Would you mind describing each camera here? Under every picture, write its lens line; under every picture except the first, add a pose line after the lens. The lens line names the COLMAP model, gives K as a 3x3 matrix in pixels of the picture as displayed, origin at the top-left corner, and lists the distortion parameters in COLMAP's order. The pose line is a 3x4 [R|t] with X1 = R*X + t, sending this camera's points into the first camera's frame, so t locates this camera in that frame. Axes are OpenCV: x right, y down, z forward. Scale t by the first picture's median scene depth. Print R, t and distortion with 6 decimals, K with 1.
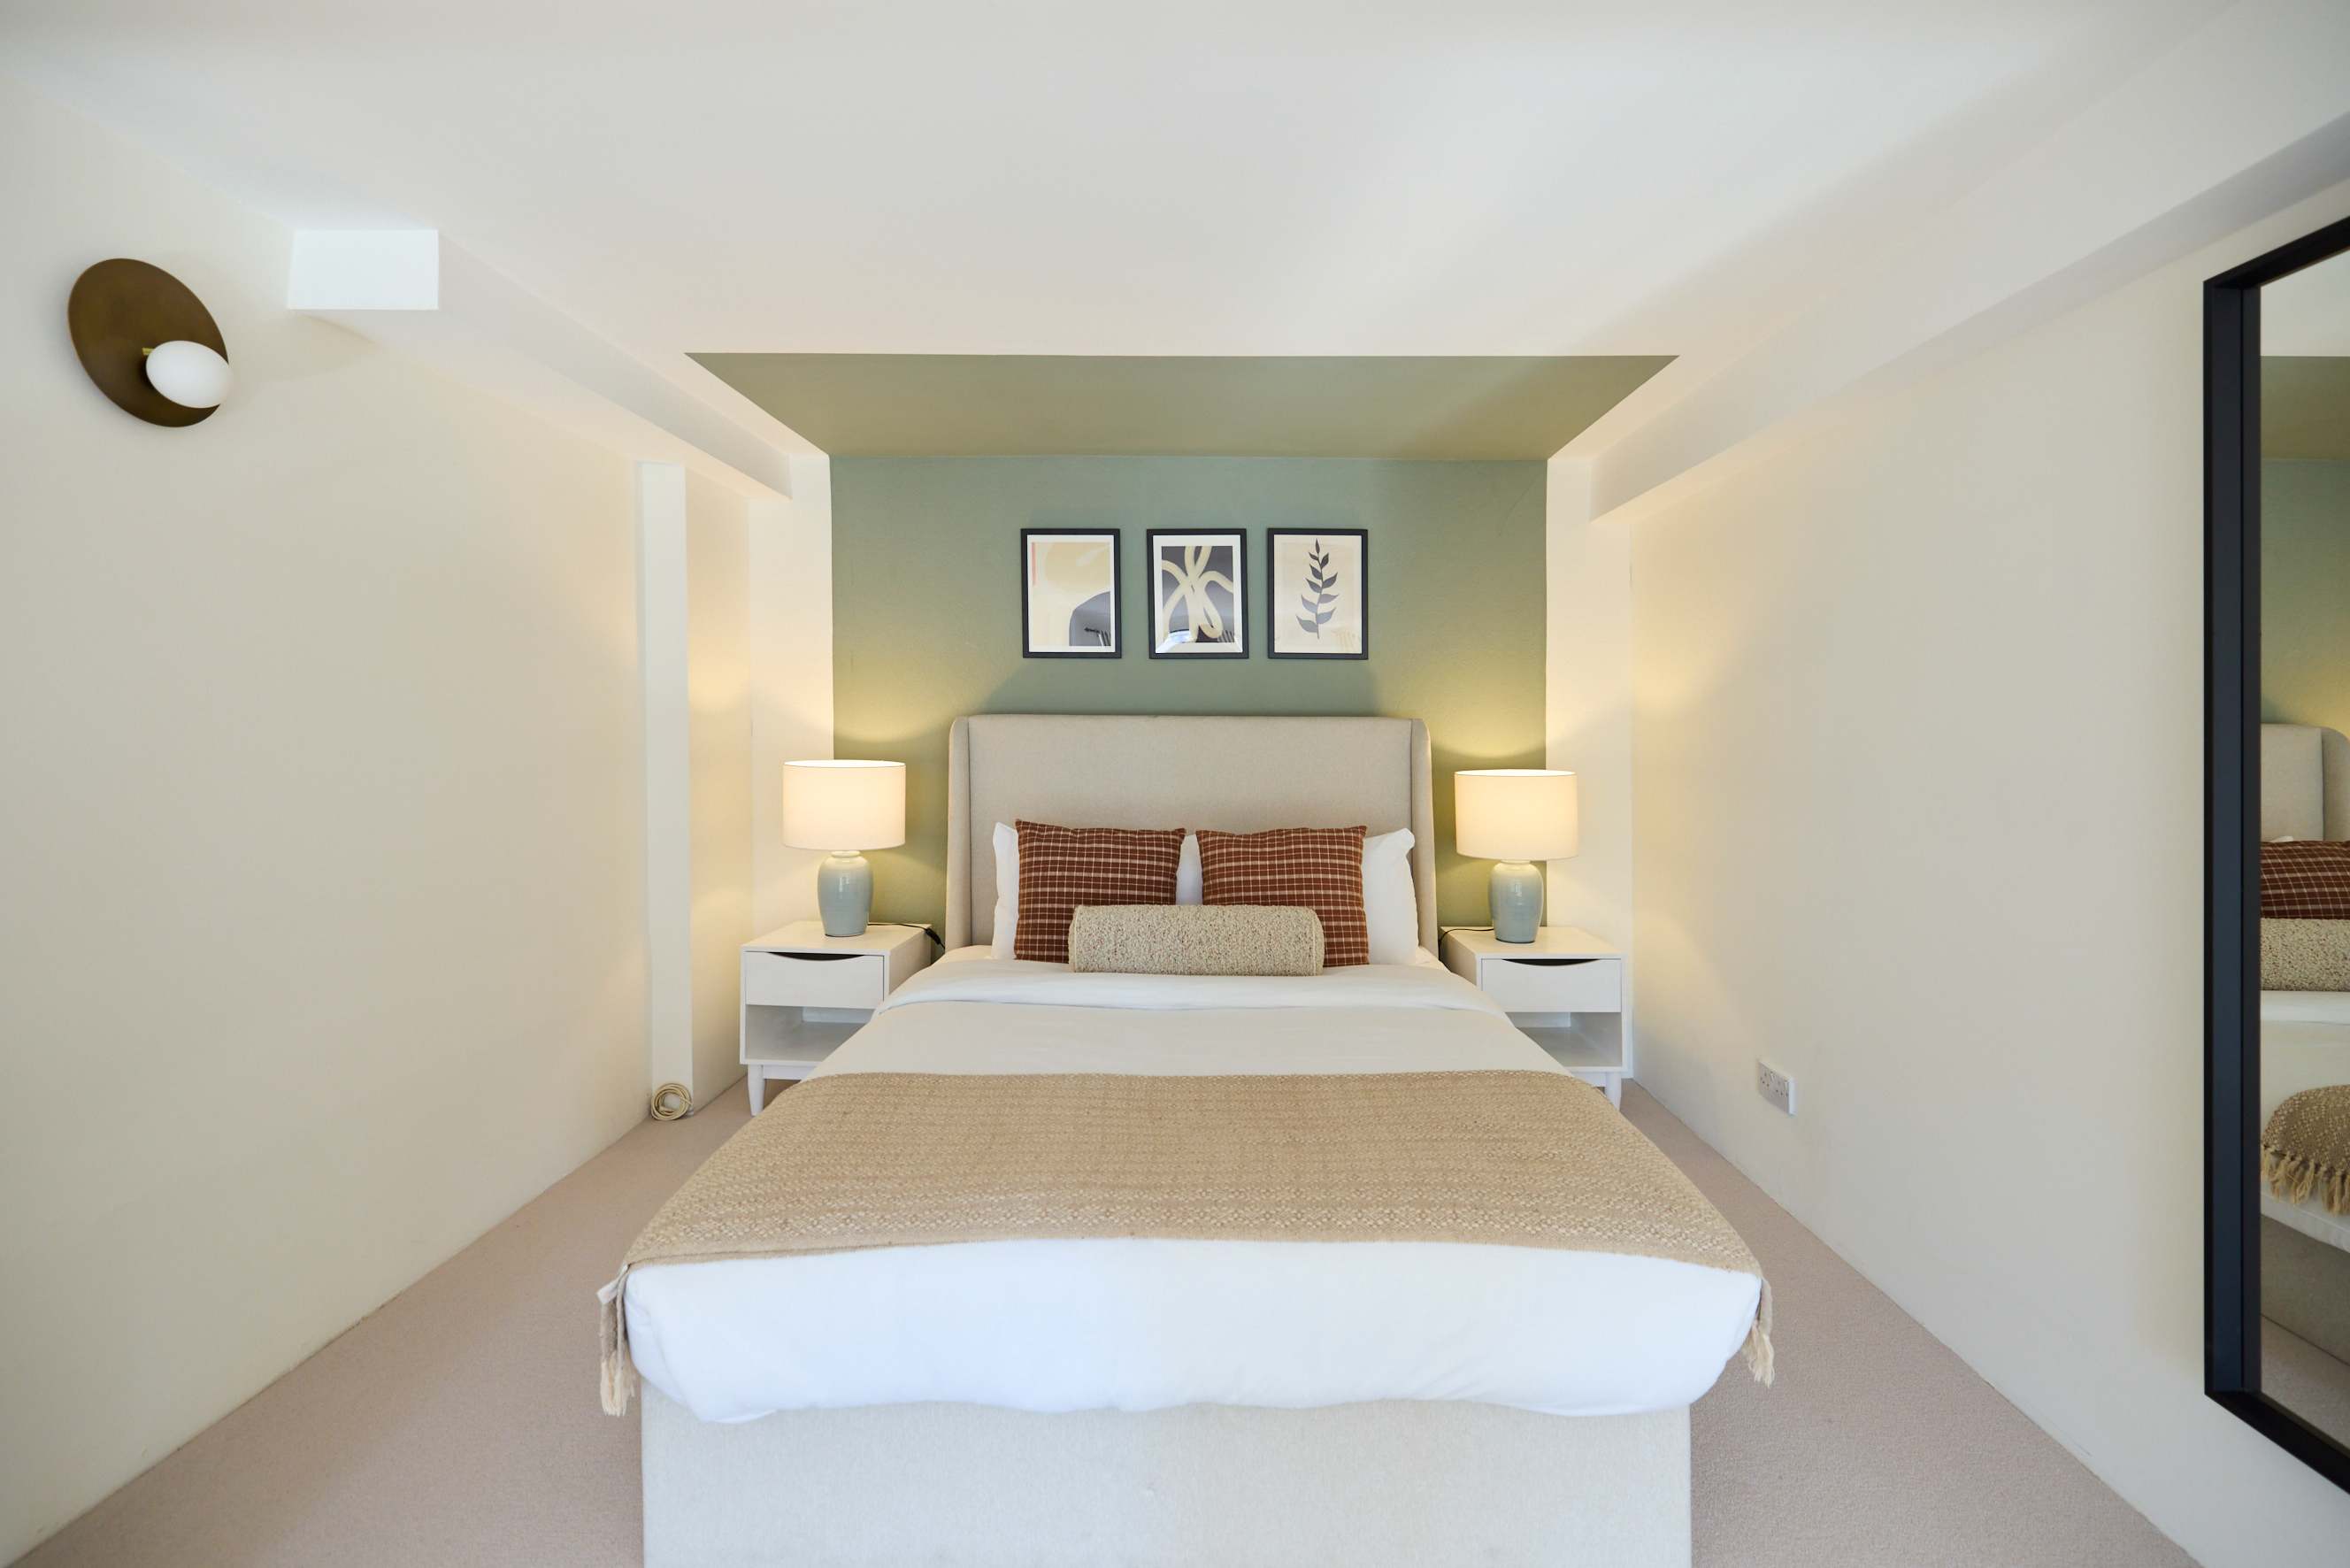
lens RADIAL K [[1060.4, 0, 1183.6], [0, 1060.4, 716.2], [0, 0, 1]] dist [0.001010, 0.000028]
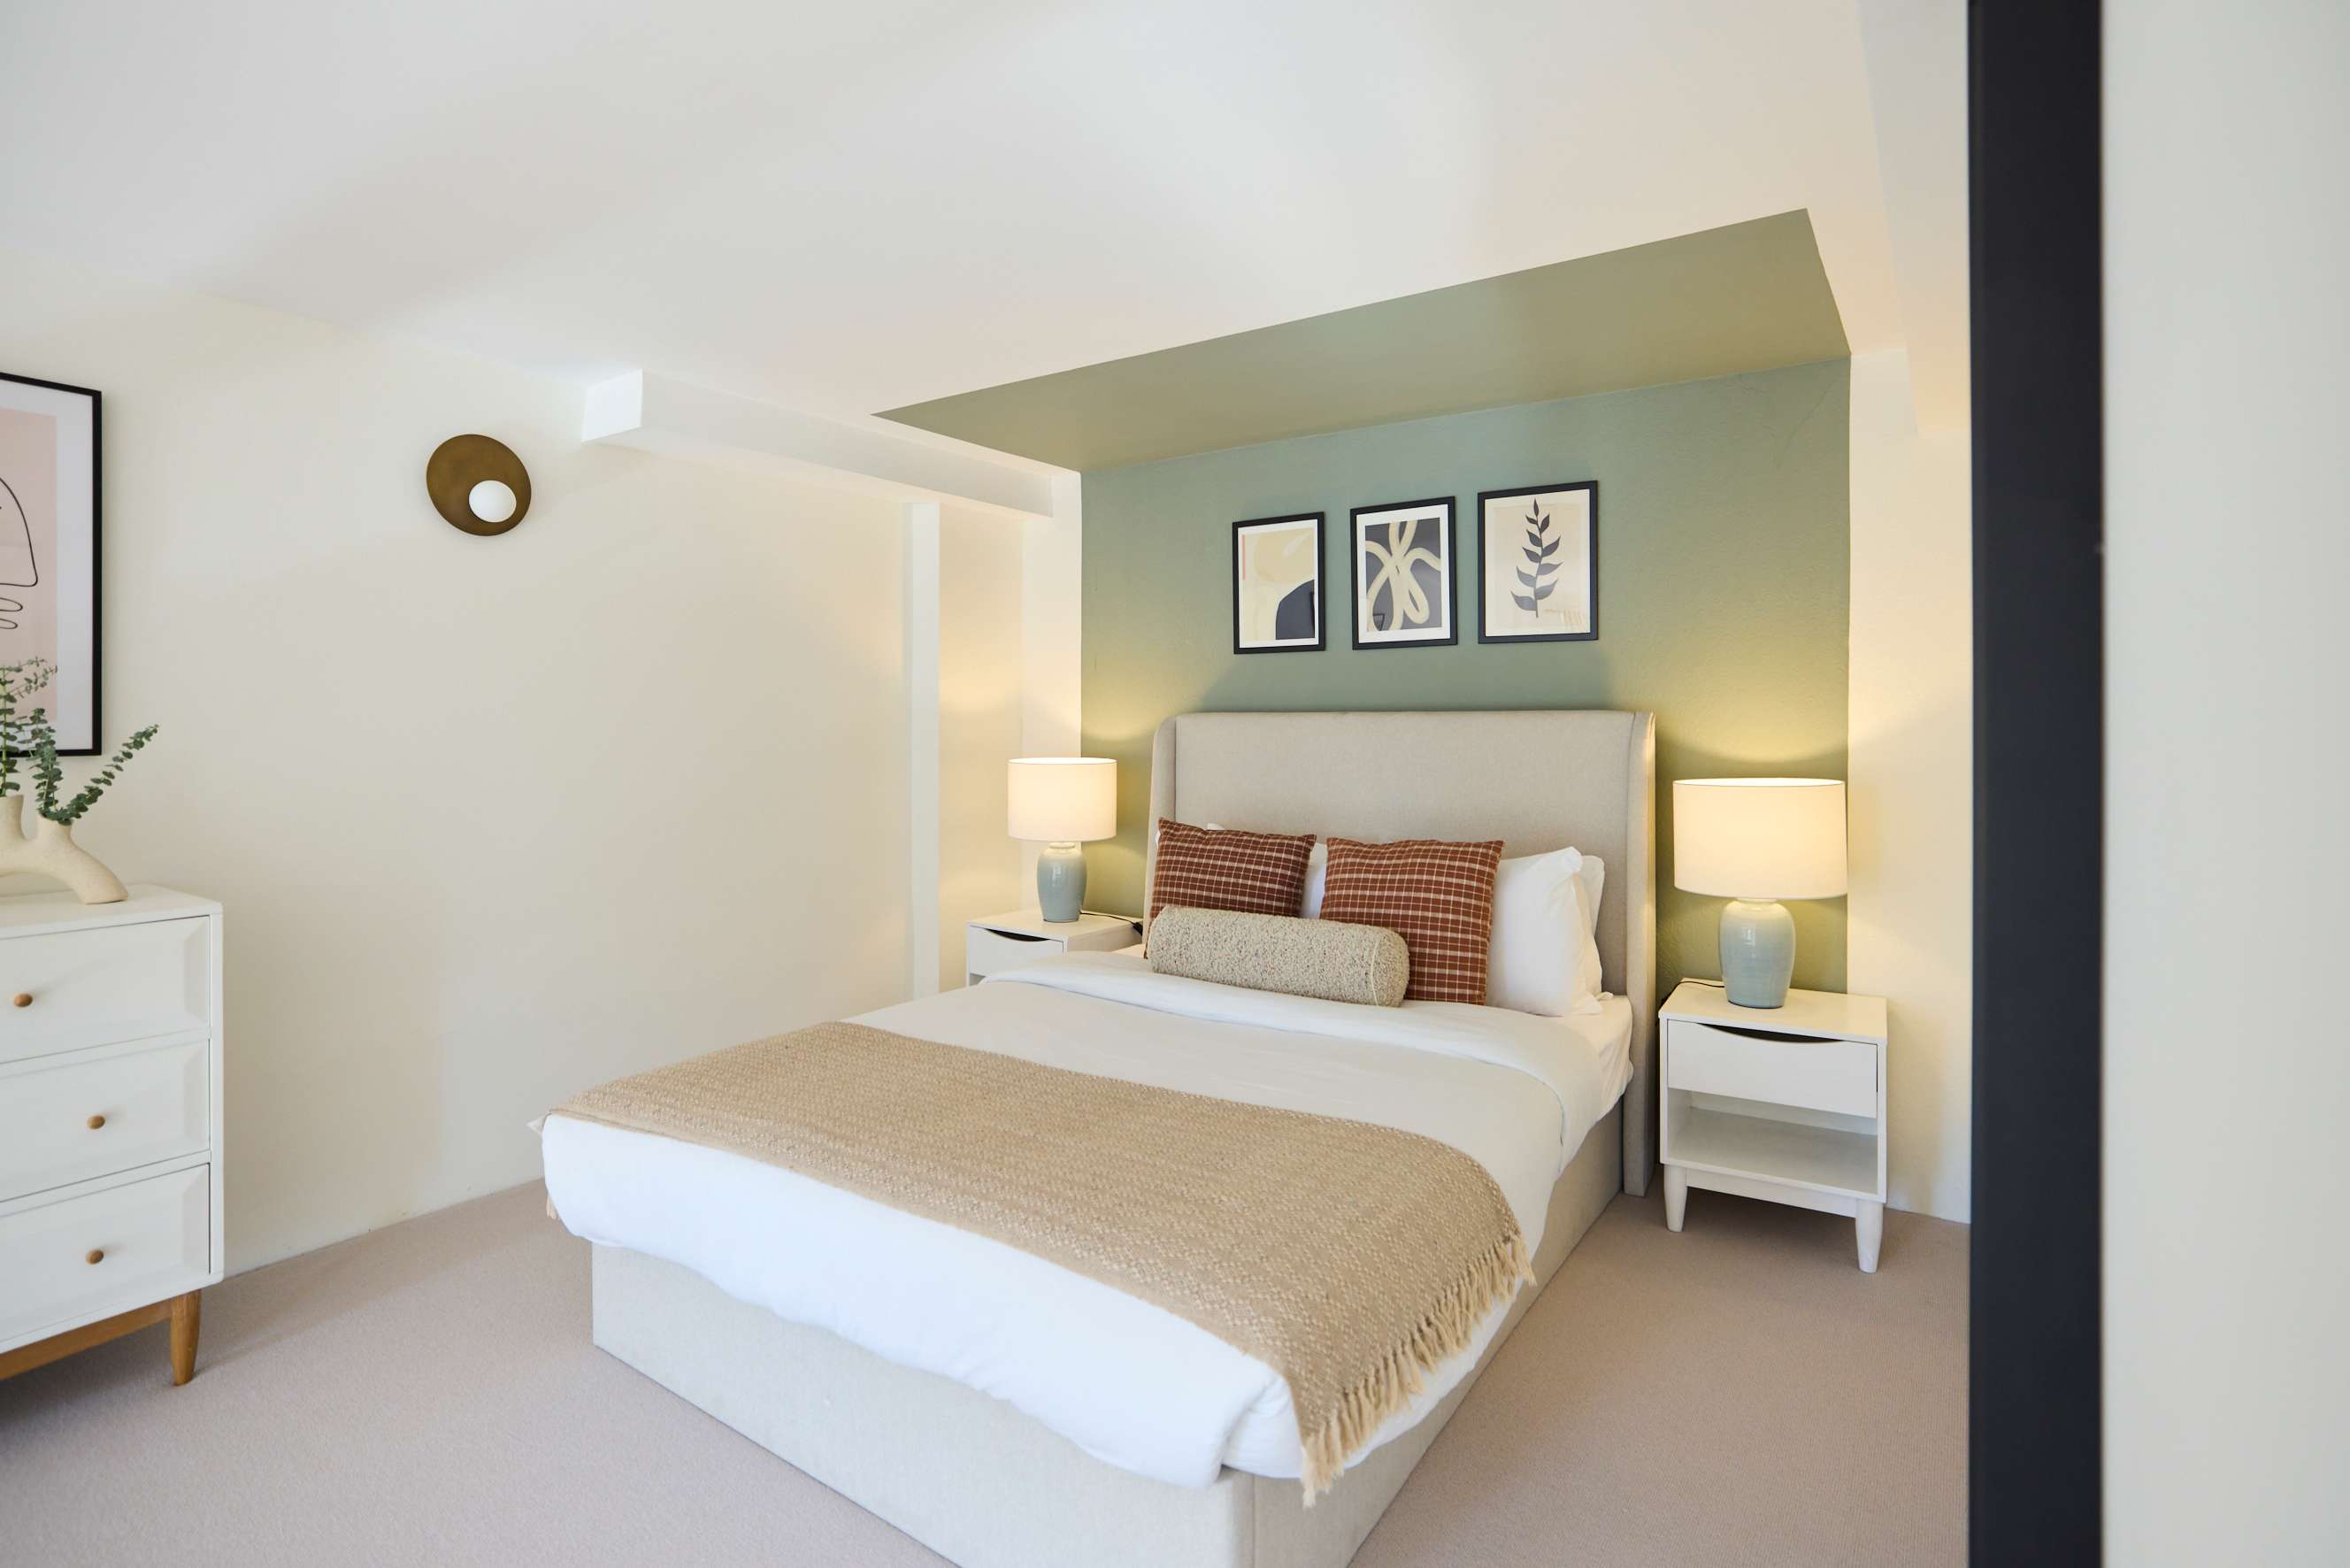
lens RADIAL K [[1167.5, 0, 1151.4], [0, 1167.5, 702.5], [0, 0, 1]] dist [-0.037862, 0.019658]
pose [[0.828282, -0.016673, -0.560063, 0.388715], [0.012051, 0.999856, -0.011943, 0.001216], [0.560181, 0.003143, 0.828364, 0.069410]]
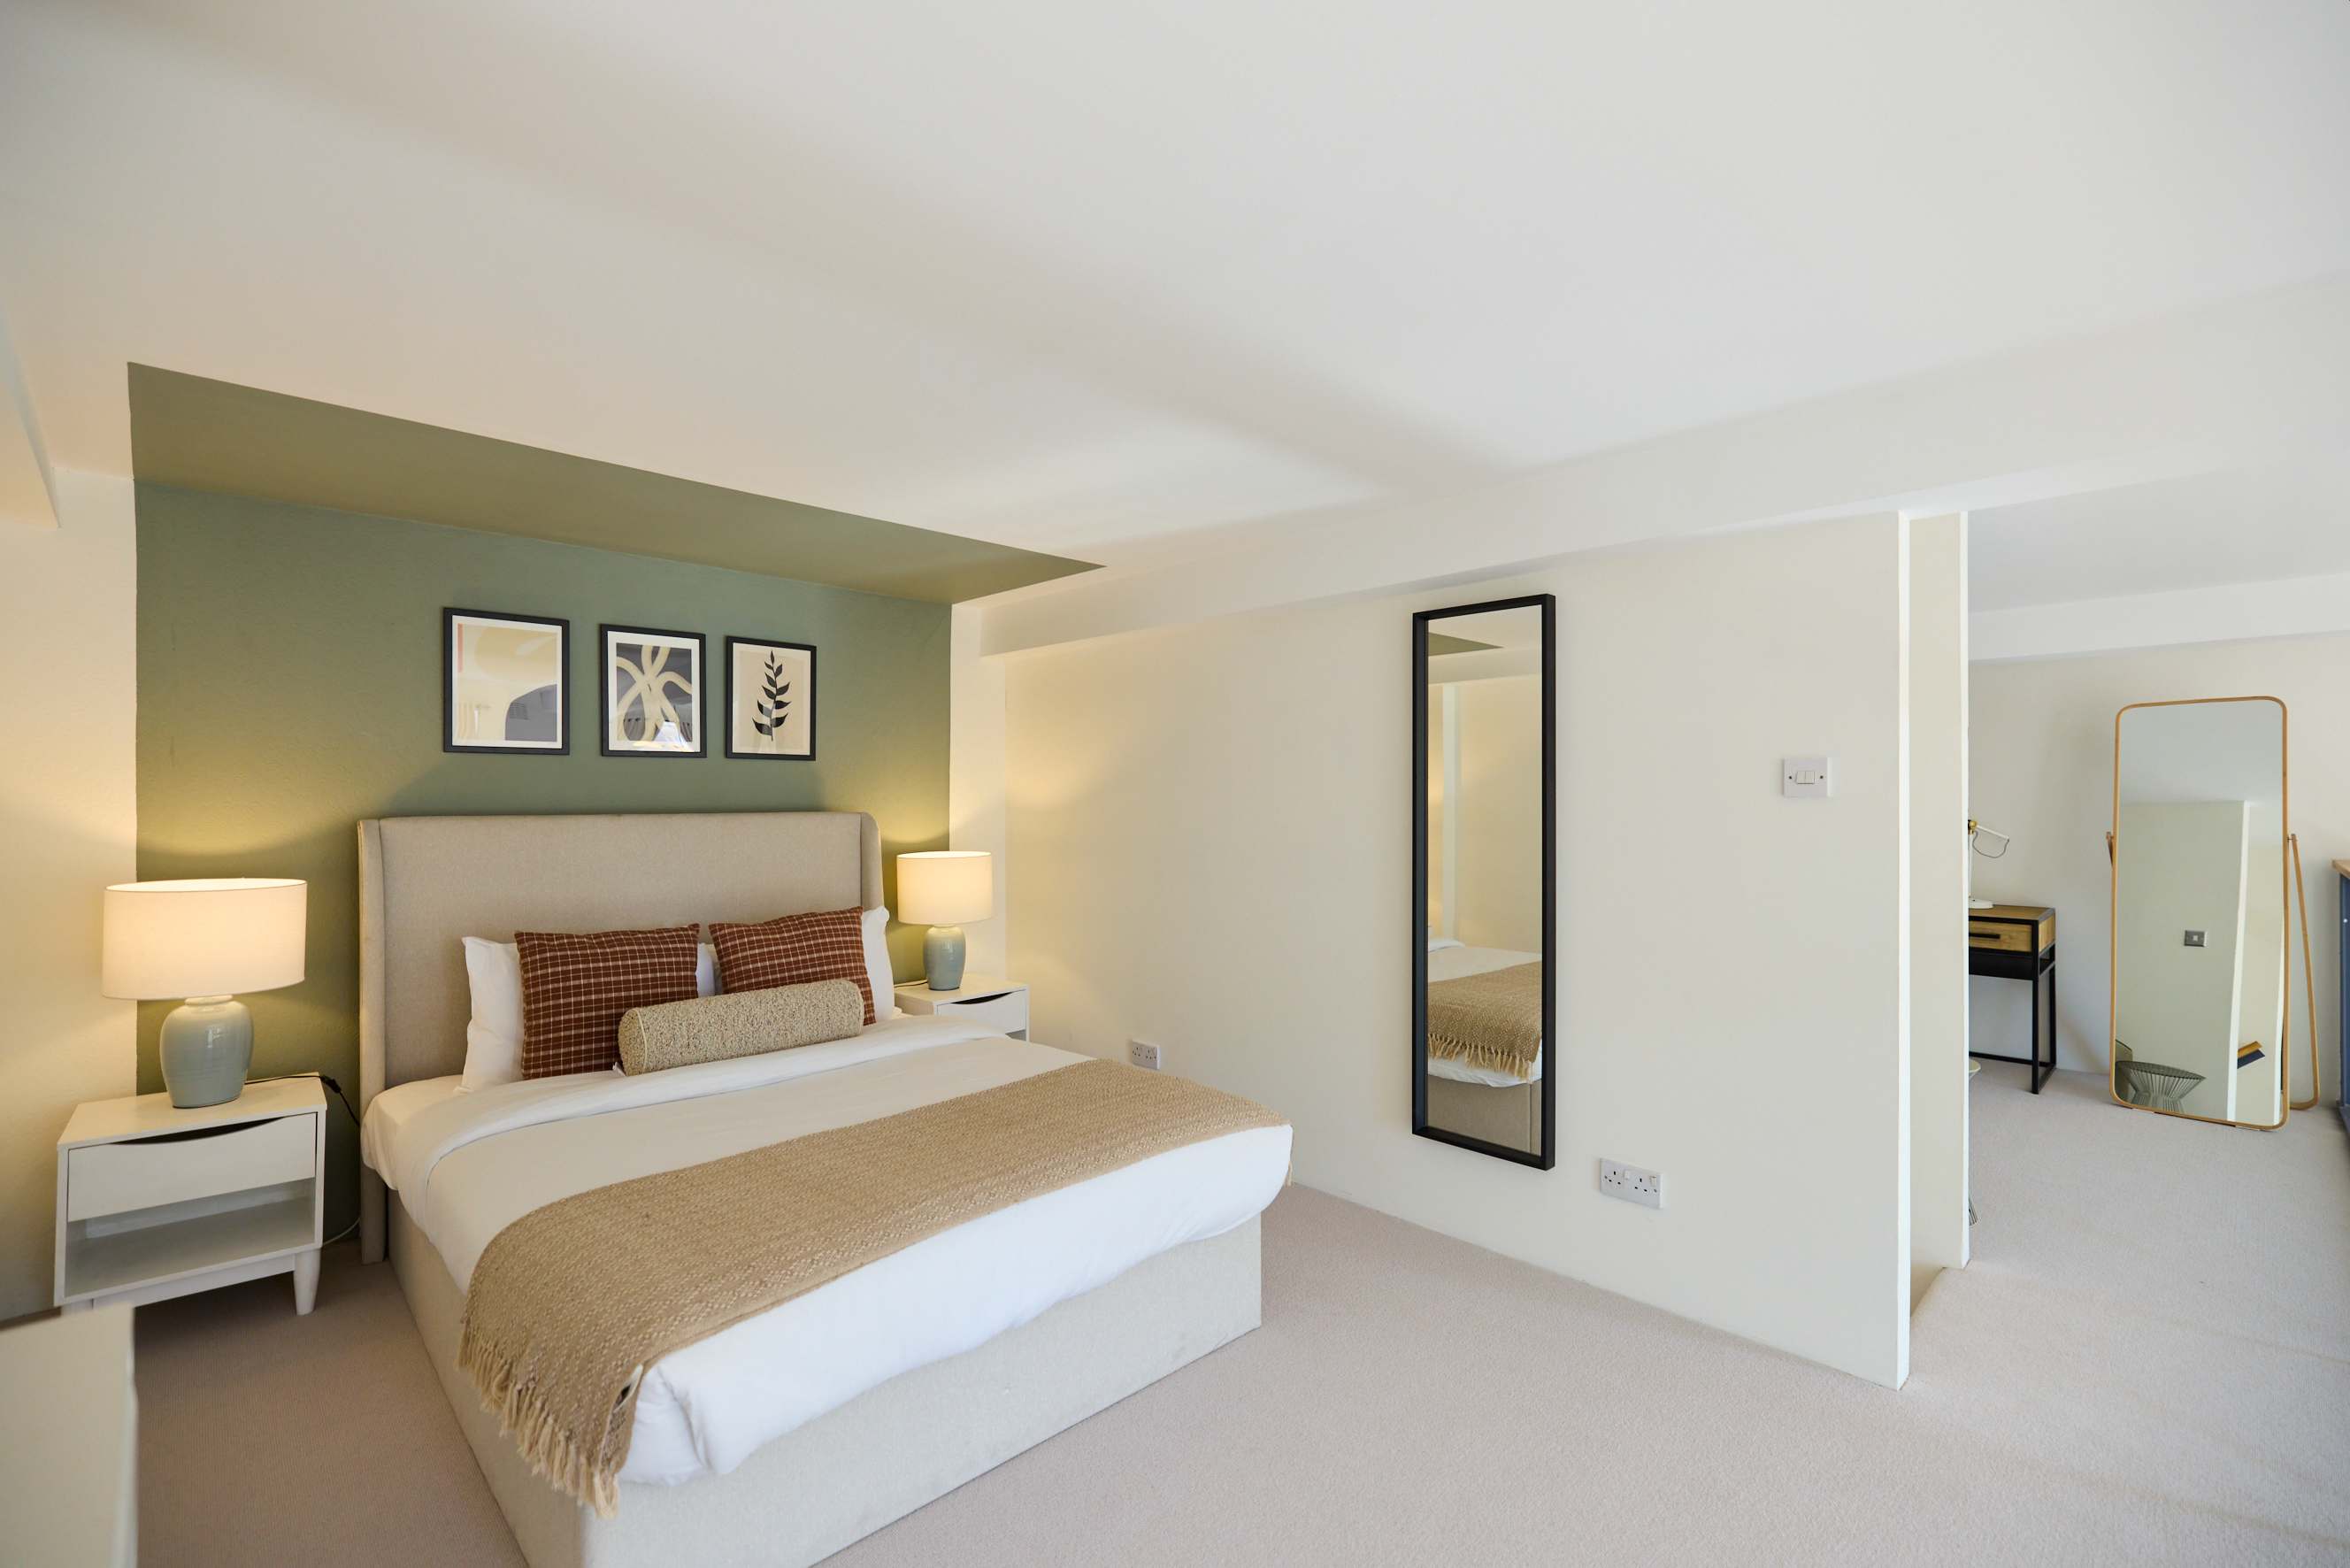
lens RADIAL K [[1025.9, 0, 1175.0], [0, 1025.9, 784.0], [0, 0, 1]] dist [0.000487, 0.000049]
pose [[0.698046, 0.000803, 0.716052, -0.345616], [0.002568, 0.999990, -0.003625, -0.023696], [-0.716048, 0.004370, 0.698037, -0.041085]]
